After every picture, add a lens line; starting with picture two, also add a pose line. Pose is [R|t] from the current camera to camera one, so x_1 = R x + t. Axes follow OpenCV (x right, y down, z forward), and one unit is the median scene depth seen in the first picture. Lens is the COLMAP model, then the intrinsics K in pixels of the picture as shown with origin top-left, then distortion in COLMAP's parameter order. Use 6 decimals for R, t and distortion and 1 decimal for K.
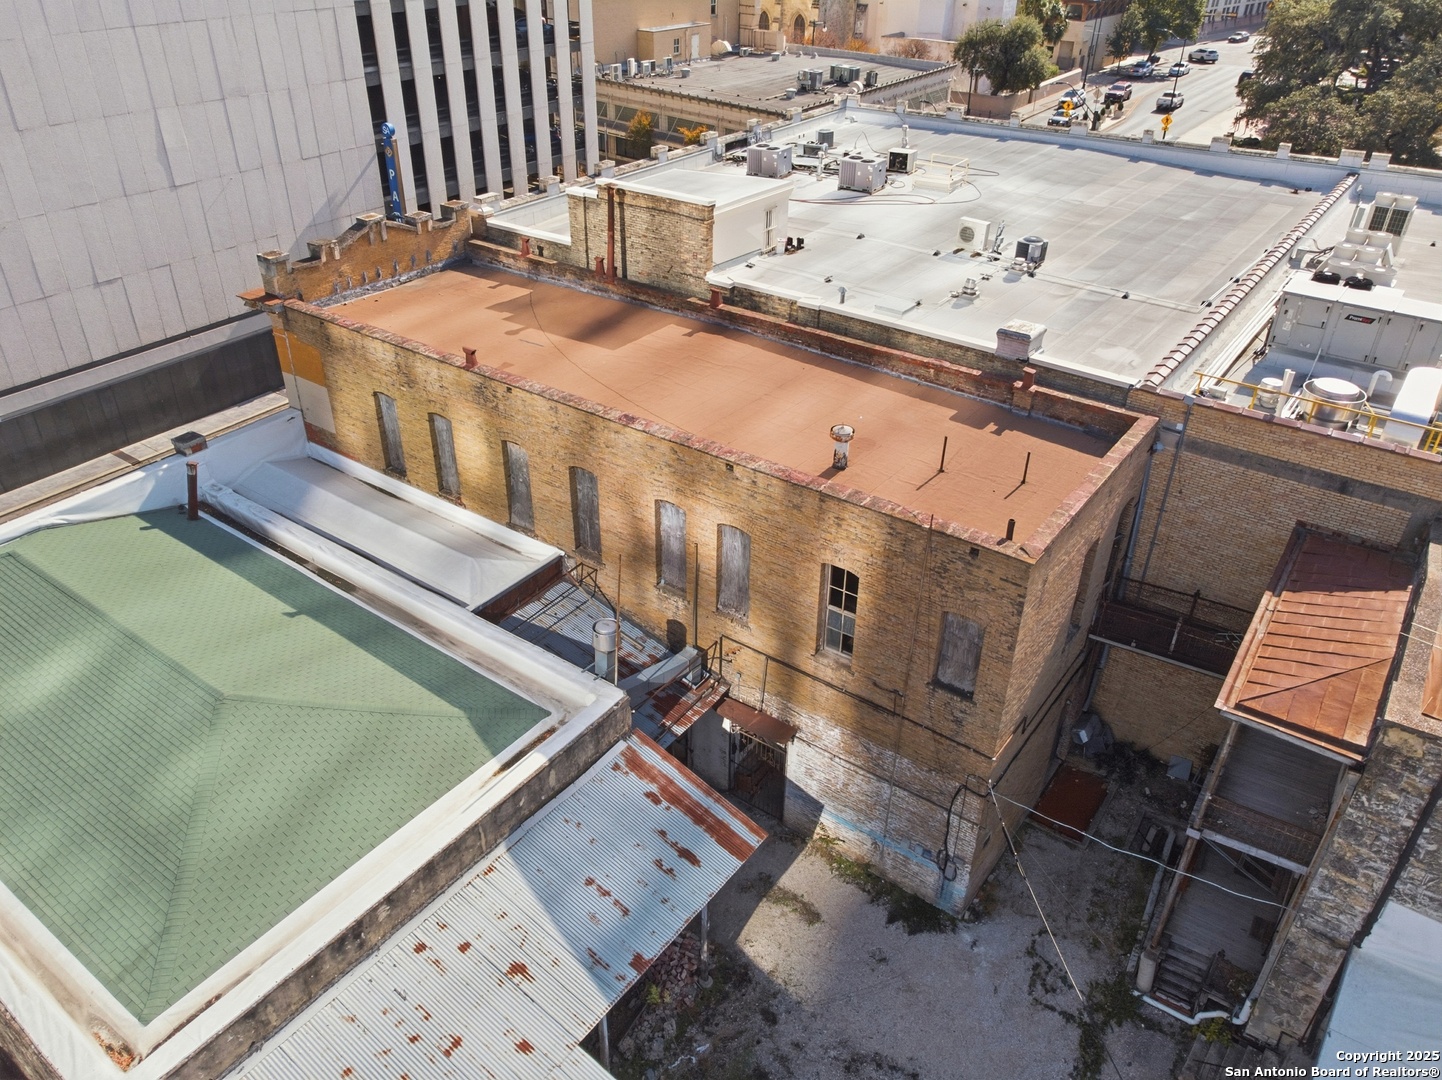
lens RADIAL K [[1067.1, 0, 721.0], [0, 1067.1, 542.6], [0, 0, 1]] dist [-0.008714, 0.021454]
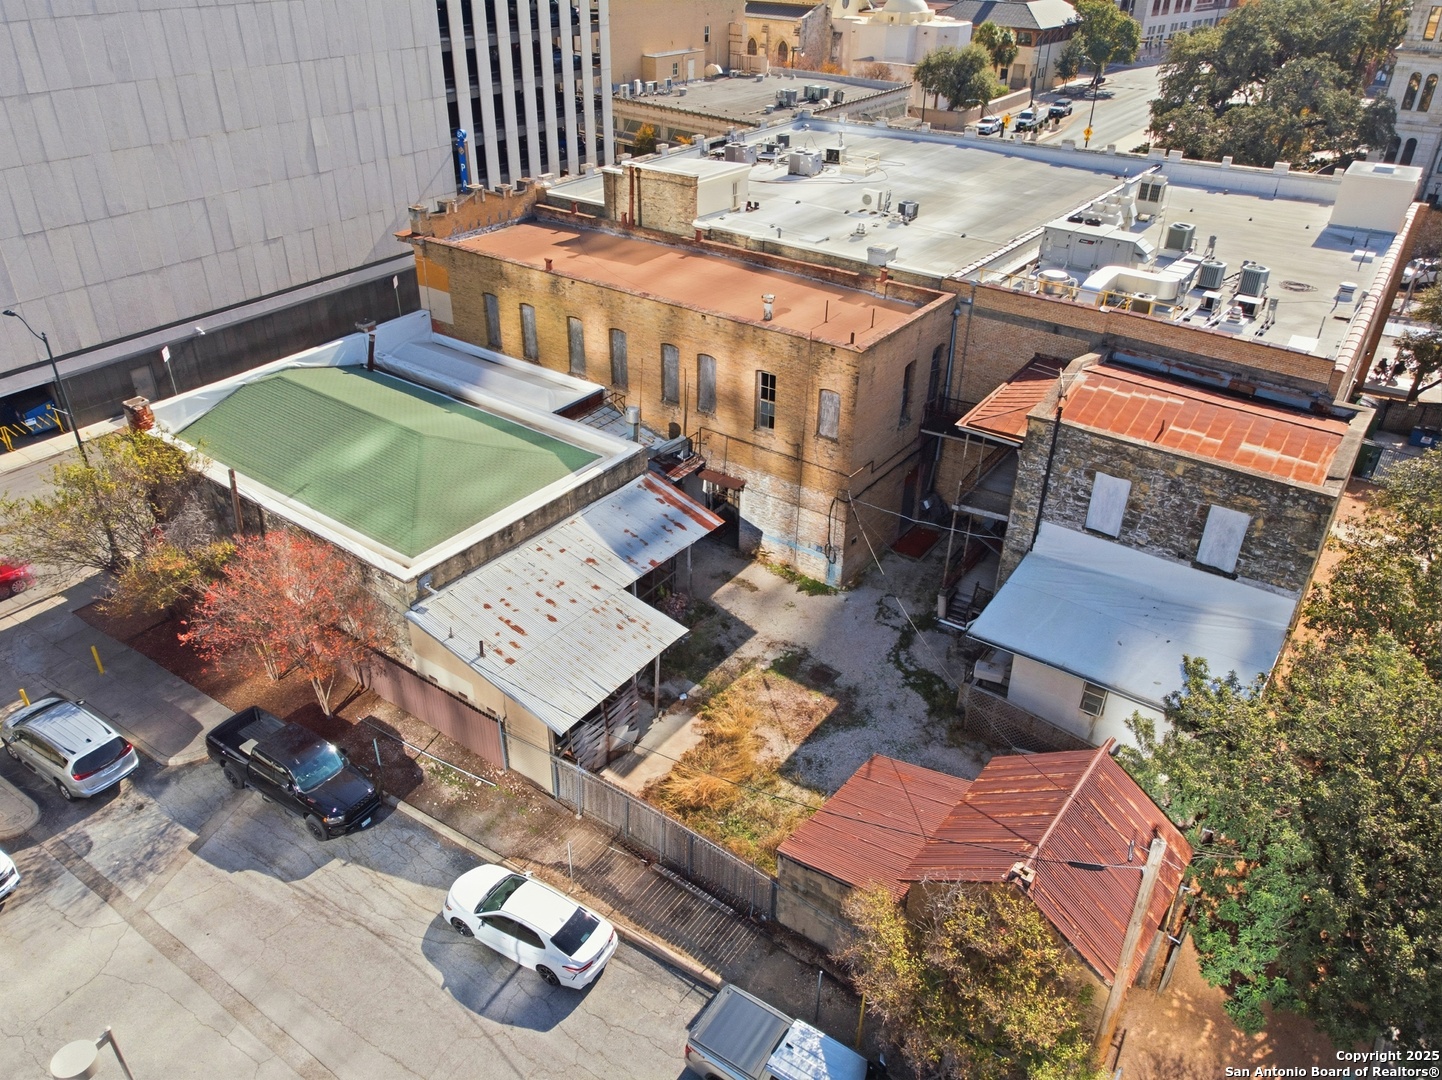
lens RADIAL K [[1067.1, 0, 721.0], [0, 1067.1, 542.6], [0, 0, 1]] dist [-0.008714, 0.021454]
pose [[1.000000, 0.000164, 0.000560, 0.025766], [-0.000156, 0.999898, -0.014258, 0.234741], [-0.000562, 0.014258, 0.999898, -0.540407]]
